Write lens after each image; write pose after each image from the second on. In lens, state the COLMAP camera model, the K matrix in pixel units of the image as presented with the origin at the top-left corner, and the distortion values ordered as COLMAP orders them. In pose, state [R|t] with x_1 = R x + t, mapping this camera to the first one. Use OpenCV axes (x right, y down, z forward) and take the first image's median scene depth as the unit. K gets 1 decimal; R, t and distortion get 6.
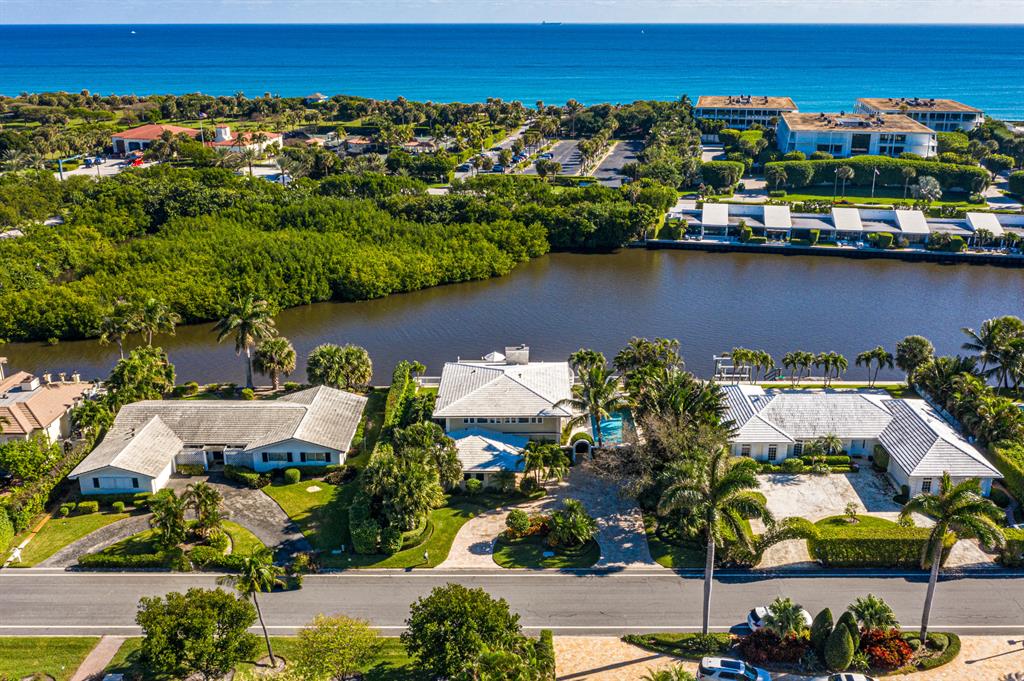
lens RADIAL K [[915.4, 0, 512.0], [0, 915.4, 340.5], [0, 0, 1]] dist [0.002149, 0.001352]
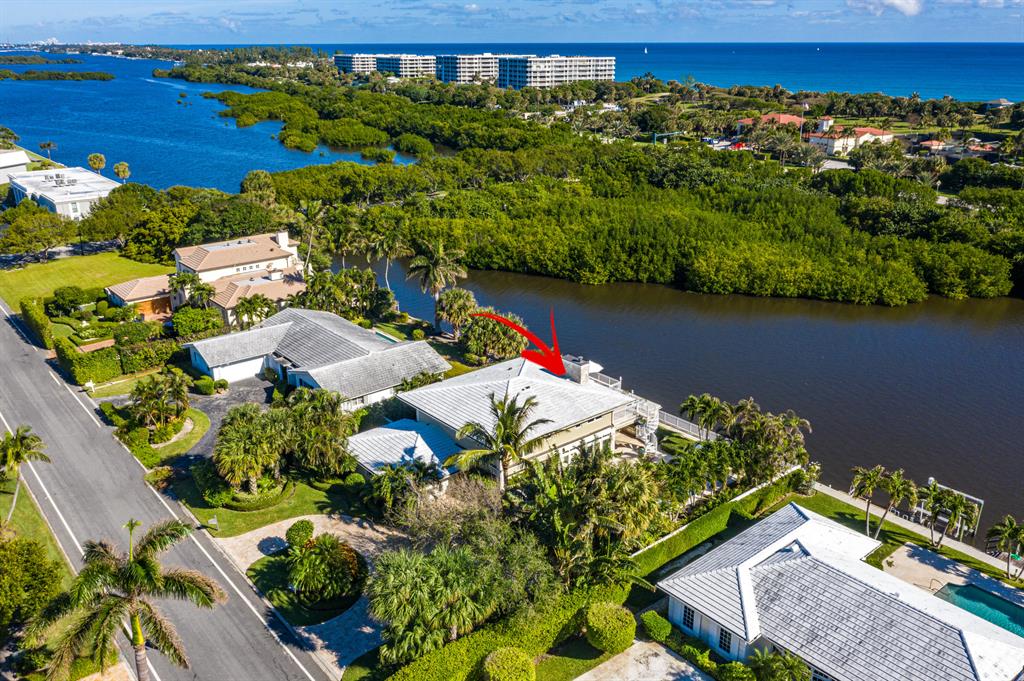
lens RADIAL K [[836.1, 0, 512.0], [0, 836.1, 340.5], [0, 0, 1]] dist [-0.009174, -0.001950]
pose [[0.654865, 0.258380, -0.710205, 0.302313], [-0.250739, 0.960794, 0.118345, -0.048846], [0.712939, 0.100576, 0.693976, 0.305466]]
